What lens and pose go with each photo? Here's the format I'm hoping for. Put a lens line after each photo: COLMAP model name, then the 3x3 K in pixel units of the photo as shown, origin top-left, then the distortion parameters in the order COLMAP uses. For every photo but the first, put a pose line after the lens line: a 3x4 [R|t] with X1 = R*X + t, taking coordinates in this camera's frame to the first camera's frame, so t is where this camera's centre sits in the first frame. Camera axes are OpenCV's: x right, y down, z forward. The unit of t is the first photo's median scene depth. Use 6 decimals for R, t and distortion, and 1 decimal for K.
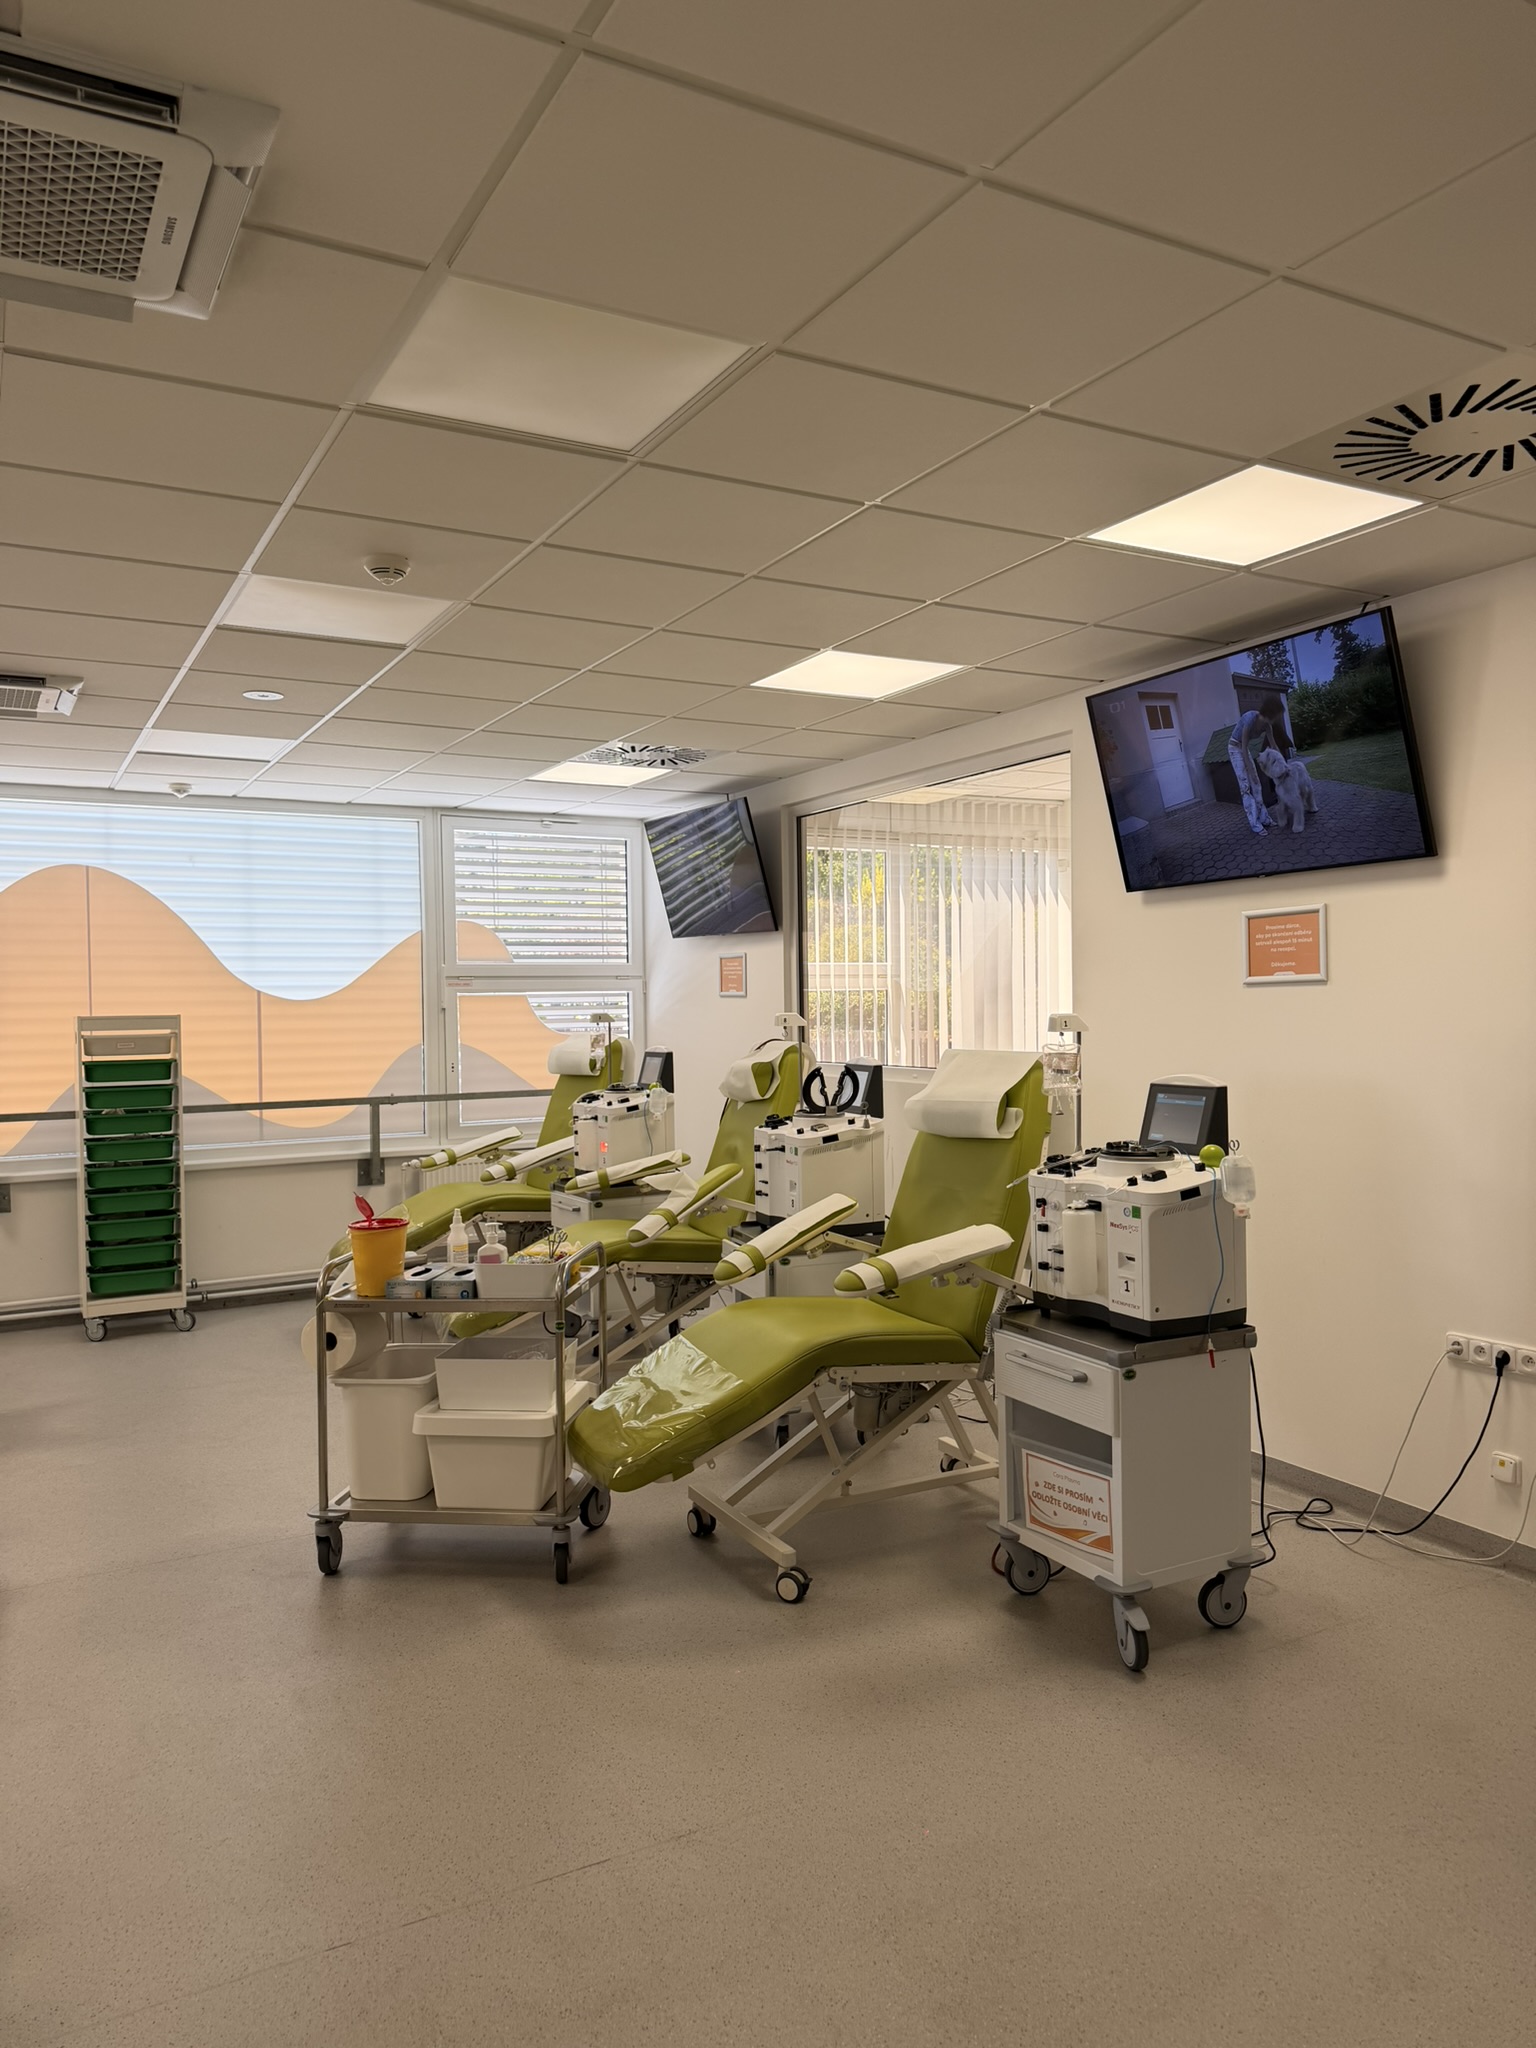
lens RADIAL K [[1461.4, 0, 768.3], [0, 1461.4, 1024.3], [0, 0, 1]] dist [-0.005753, -0.000557]
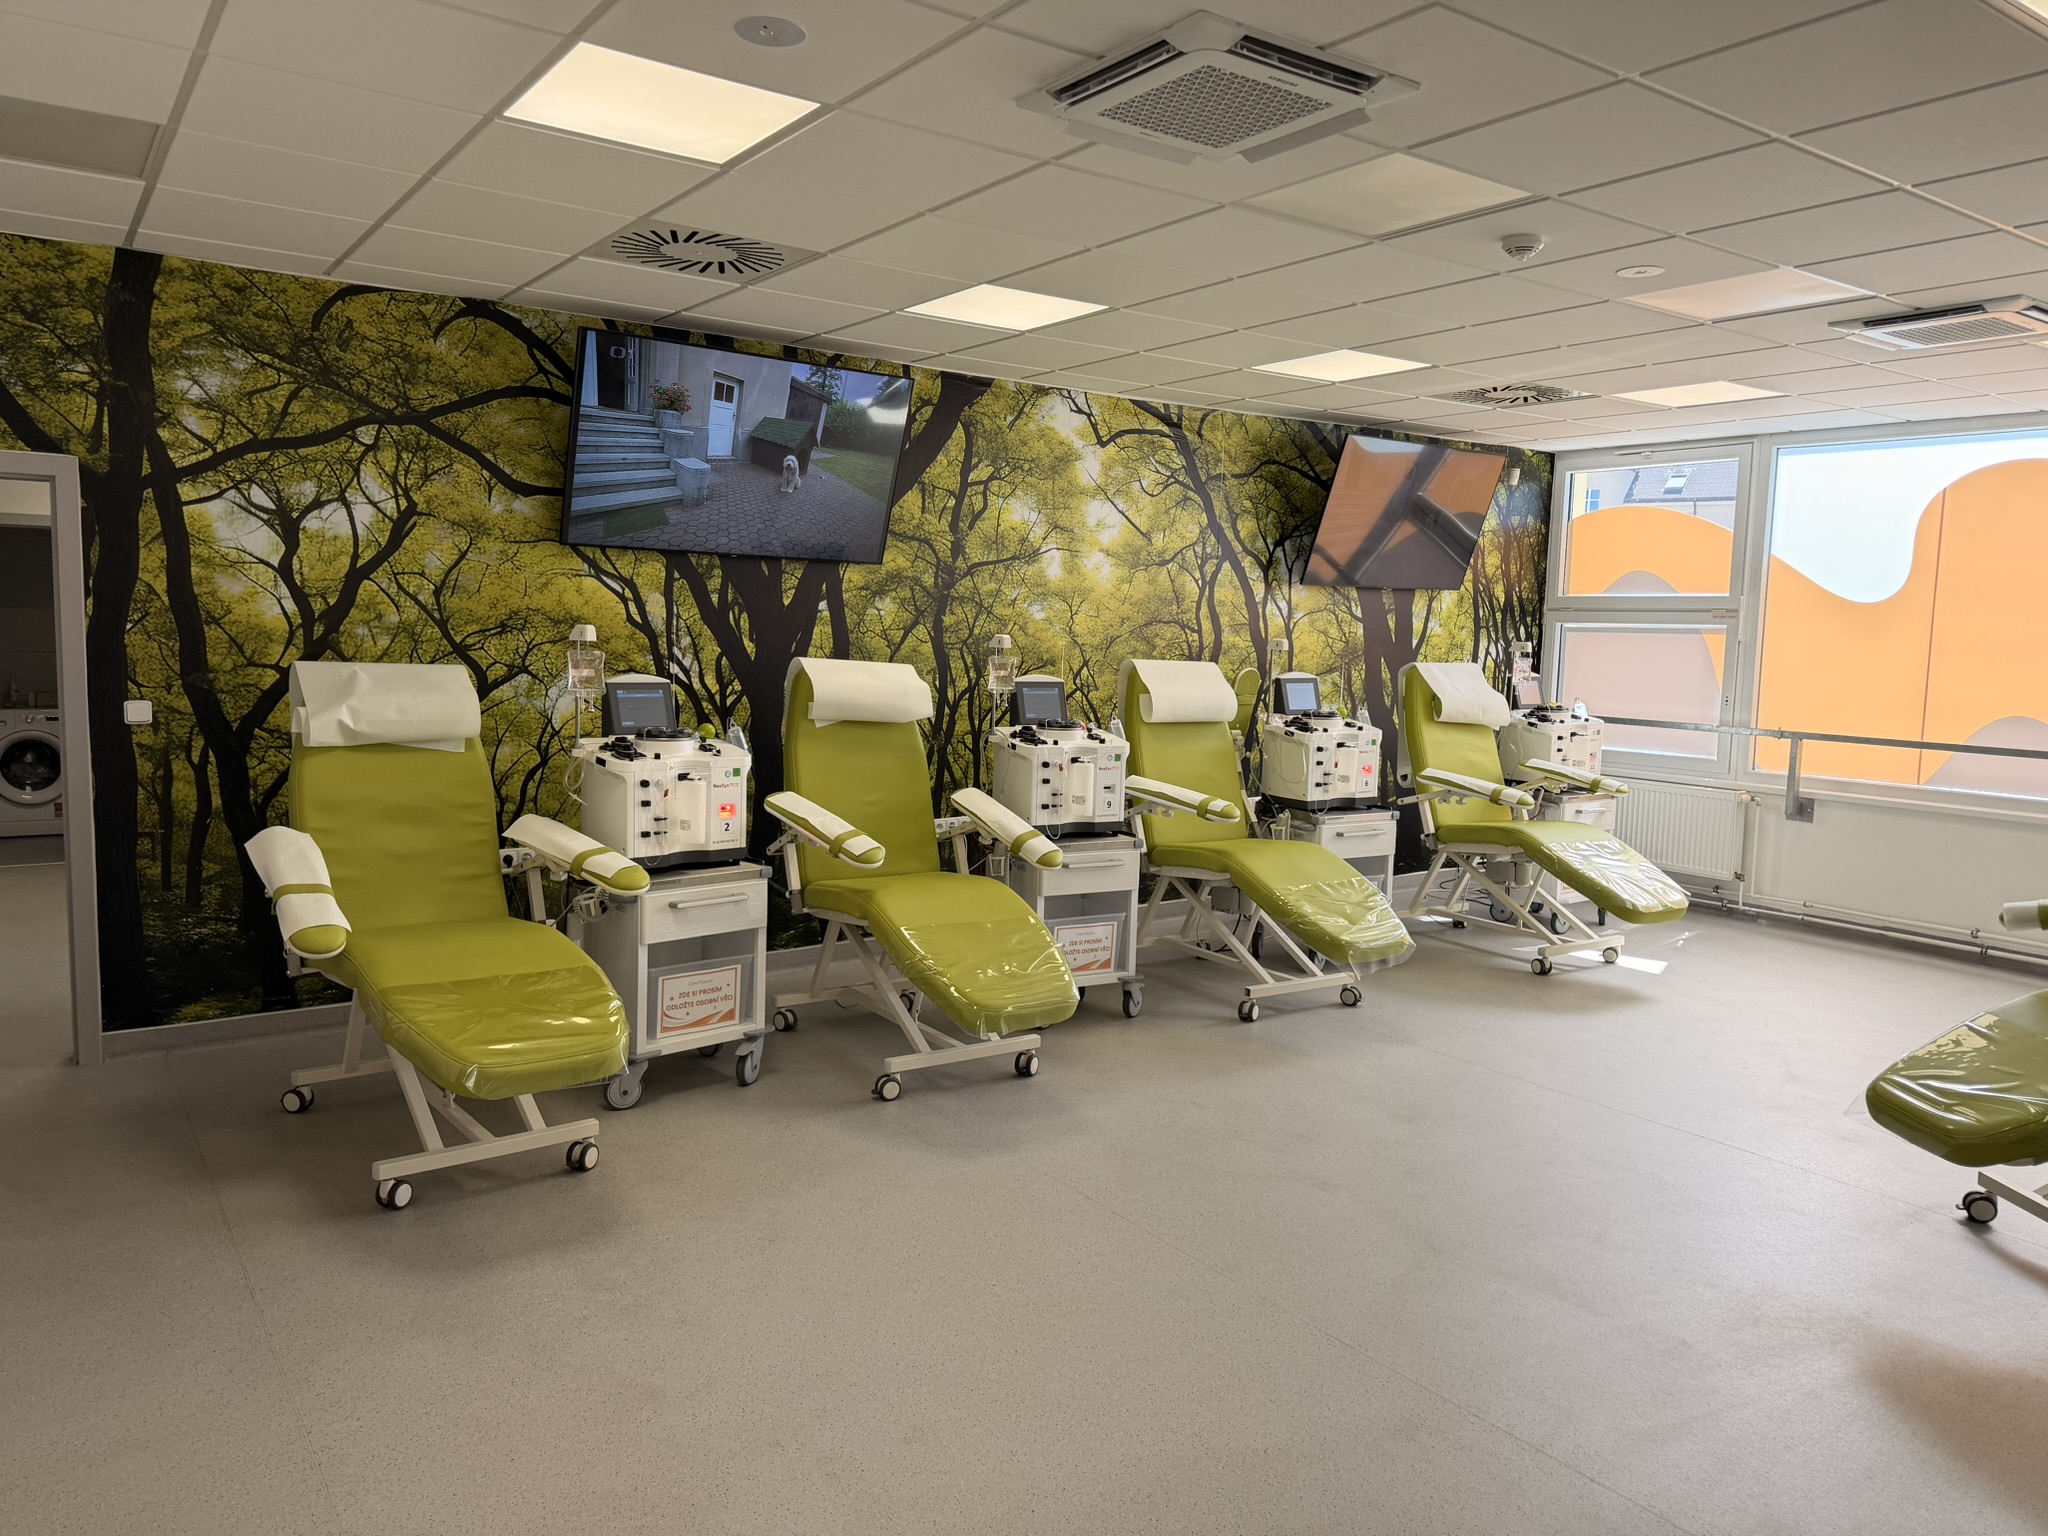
lens RADIAL K [[1461.4, 0, 1024.4], [0, 1461.4, 765.8], [0, 0, 1]] dist [-0.005753, -0.000557]
pose [[-0.105465, -0.090380, 0.990307, -1.093318], [-0.009047, 0.995907, 0.089927, 0.005240], [-0.994382, 0.000525, -0.105851, 0.865565]]
